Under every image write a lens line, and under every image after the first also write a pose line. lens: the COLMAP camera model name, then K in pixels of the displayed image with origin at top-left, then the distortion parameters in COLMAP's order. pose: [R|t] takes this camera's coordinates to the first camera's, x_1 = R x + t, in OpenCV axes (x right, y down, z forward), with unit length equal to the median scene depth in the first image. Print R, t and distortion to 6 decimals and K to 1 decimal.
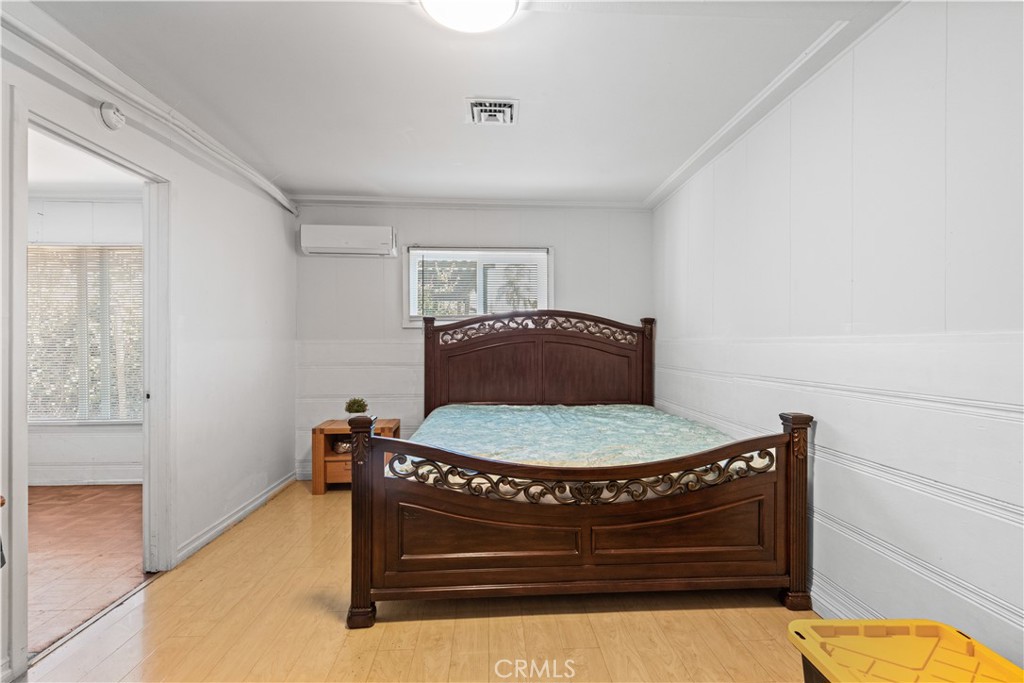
lens RADIAL K [[481.4, 0, 515.5], [0, 481.4, 346.0], [0, 0, 1]] dist [0.012251, -0.003720]
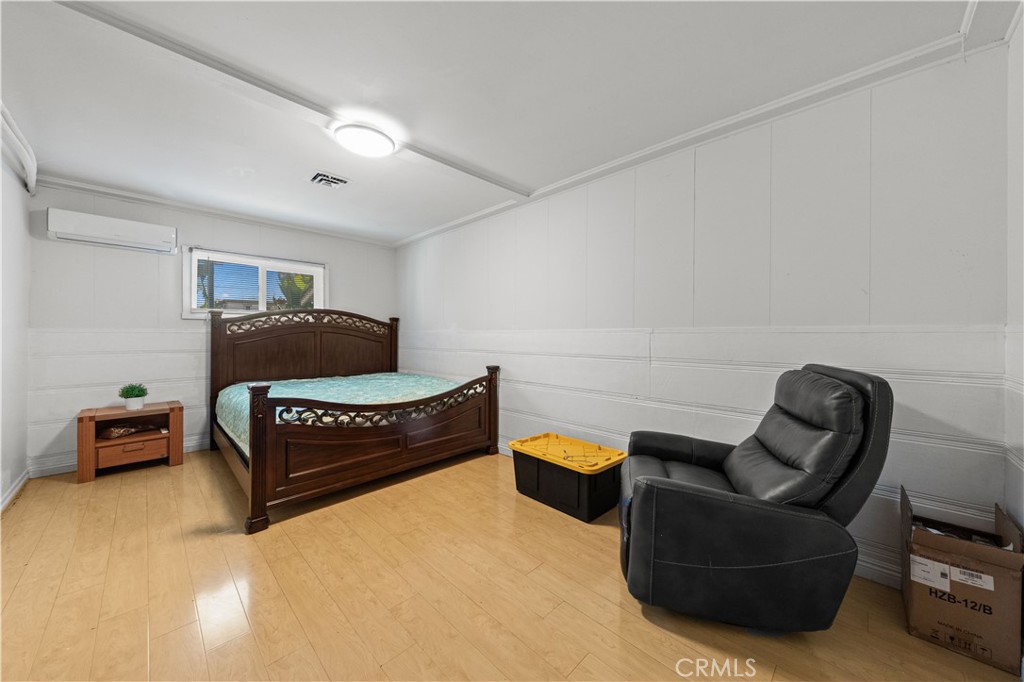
lens RADIAL K [[358.9, 0, 511.9], [0, 358.9, 337.1], [0, 0, 1]] dist [0.003207, -0.000075]
pose [[0.742820, -0.002118, 0.669488, -0.427475], [0.000533, 0.999997, 0.002572, 0.006568], [-0.669491, -0.001553, 0.742819, -0.256275]]
